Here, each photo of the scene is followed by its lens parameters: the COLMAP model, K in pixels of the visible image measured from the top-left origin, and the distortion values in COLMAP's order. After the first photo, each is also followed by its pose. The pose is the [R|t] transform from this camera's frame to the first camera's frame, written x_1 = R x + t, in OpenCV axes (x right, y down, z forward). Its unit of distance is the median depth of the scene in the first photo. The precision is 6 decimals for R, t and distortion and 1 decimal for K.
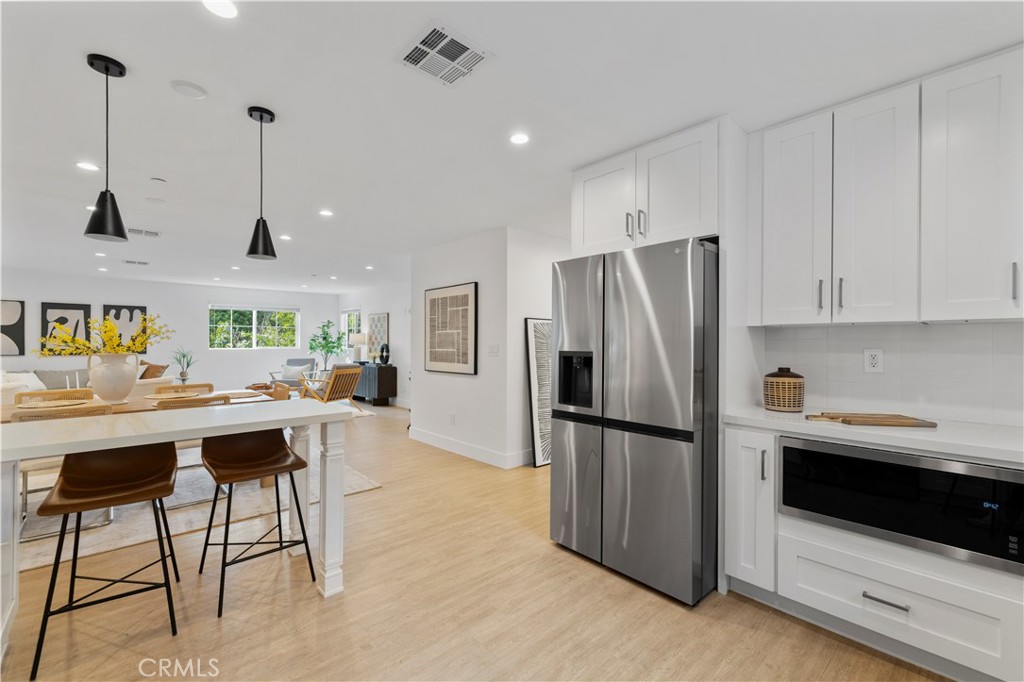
lens RADIAL K [[432.6, 0, 507.8], [0, 432.6, 341.3], [0, 0, 1]] dist [0.003741, 0.000235]
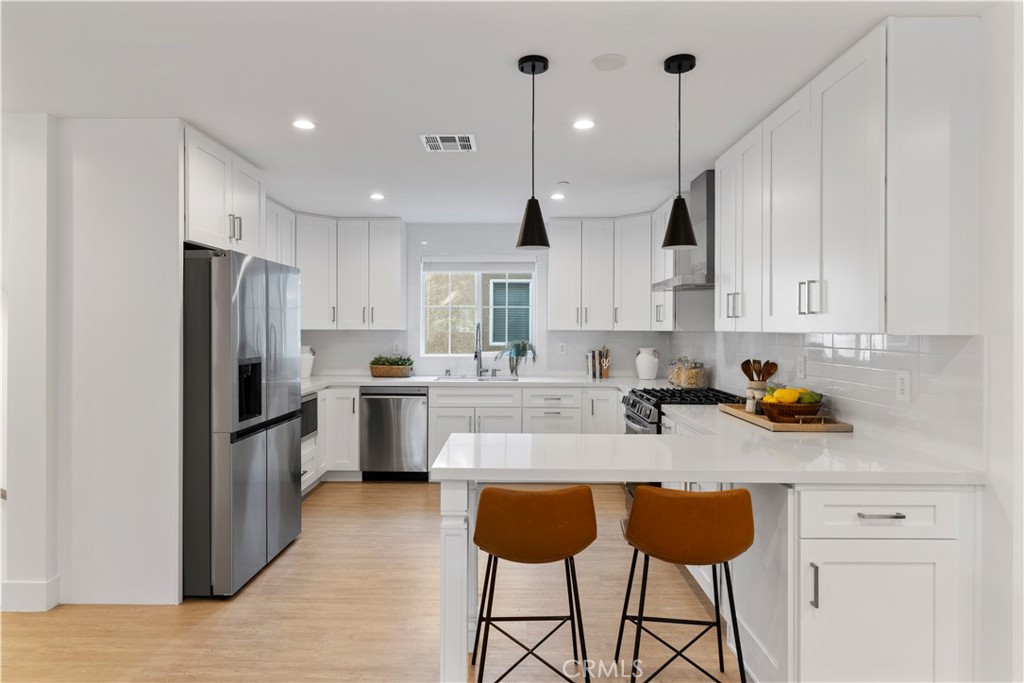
lens RADIAL K [[581.5, 0, 502.9], [0, 581.5, 333.3], [0, 0, 1]] dist [-0.001597, -0.000009]
pose [[-0.730316, -0.008514, 0.683056, -0.971476], [-0.006933, 0.999963, 0.005051, -0.036815], [-0.683074, -0.001046, -0.730348, 1.404267]]
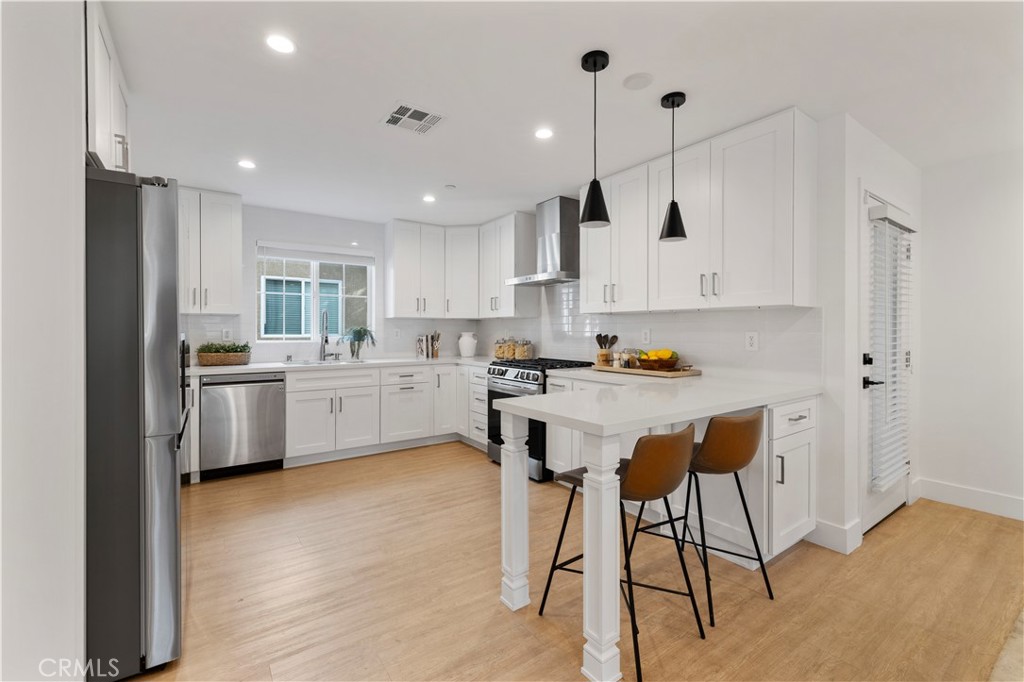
lens RADIAL K [[438.6, 0, 508.4], [0, 438.6, 333.4], [0, 0, 1]] dist [-0.000304, -0.000012]
pose [[-0.991933, -0.003510, 0.126715, -0.398448], [-0.003178, 0.999991, 0.002821, 0.018173], [-0.126724, 0.002396, -0.991935, 1.485191]]
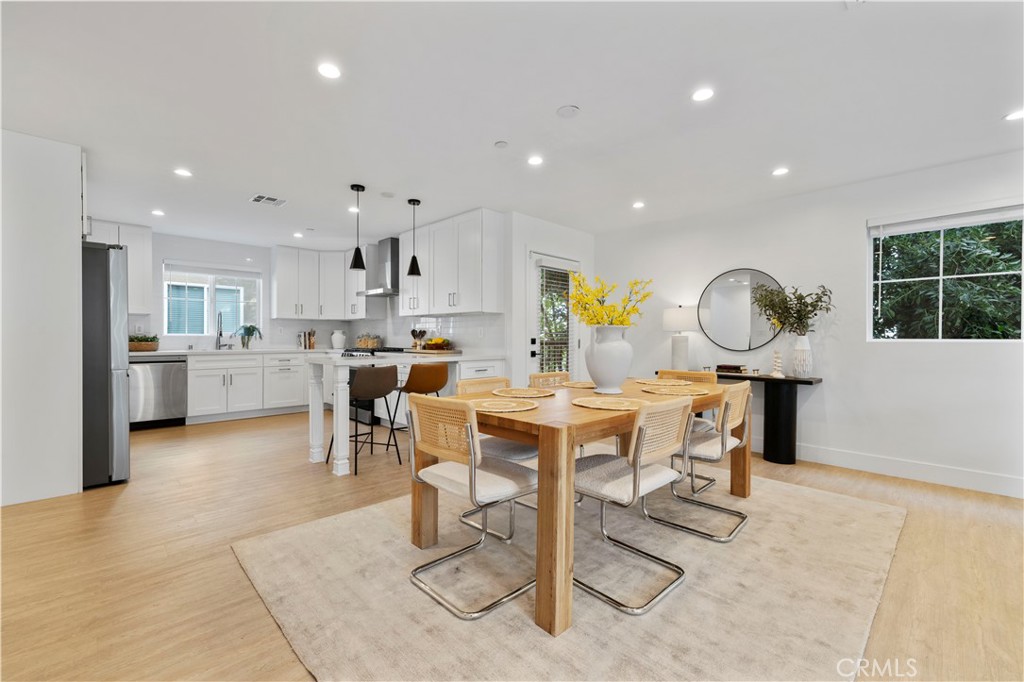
lens RADIAL K [[432.6, 0, 507.8], [0, 432.6, 341.3], [0, 0, 1]] dist [0.003741, 0.000235]
pose [[-0.999334, -0.005679, -0.036036, -0.871421], [-0.005873, 0.999969, 0.005263, 0.064944], [0.036005, 0.005471, -0.999337, 2.166518]]
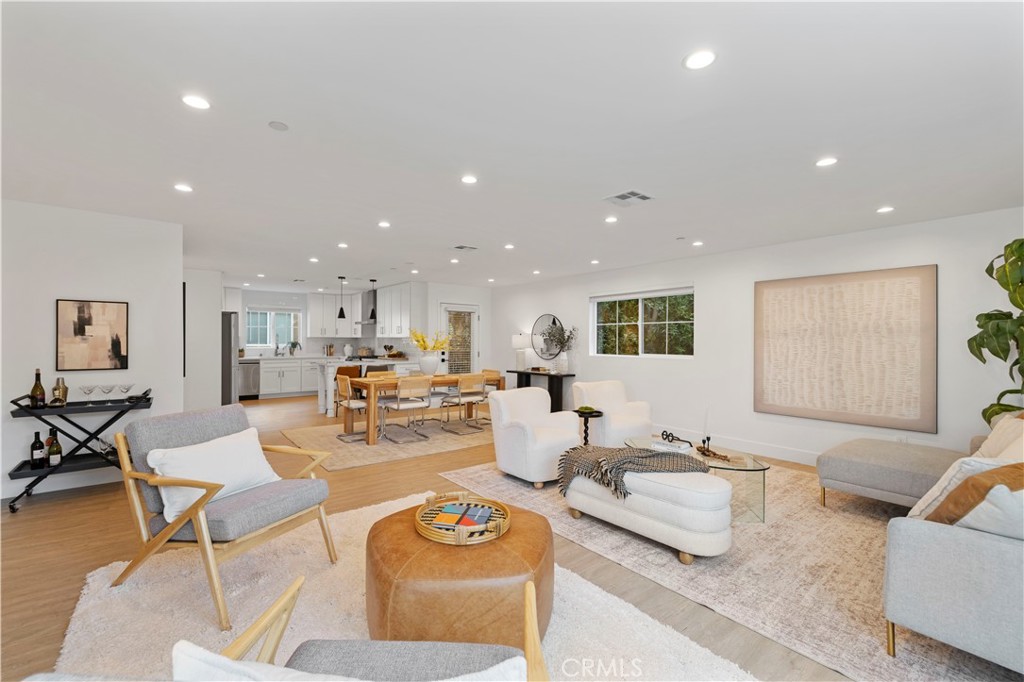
lens RADIAL K [[432.6, 0, 507.8], [0, 432.6, 341.3], [0, 0, 1]] dist [0.003741, 0.000235]
pose [[-0.997983, -0.007560, 0.063035, -1.674983], [-0.007637, 0.999970, -0.000973, -0.011059], [-0.063026, -0.001453, -0.998011, 3.462088]]
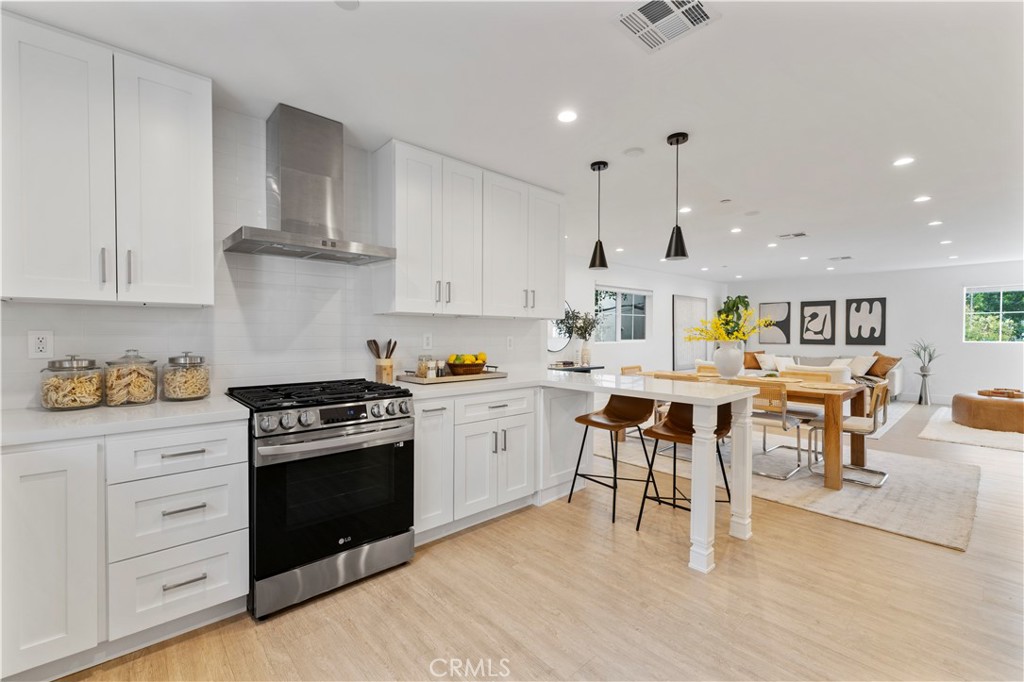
lens RADIAL K [[432.6, 0, 507.8], [0, 432.6, 341.3], [0, 0, 1]] dist [0.003741, 0.000235]
pose [[-0.002877, 0.015778, -0.999871, 0.491948], [0.000216, 0.999875, 0.015778, 0.011717], [0.999996, -0.000171, -0.002880, 0.422009]]
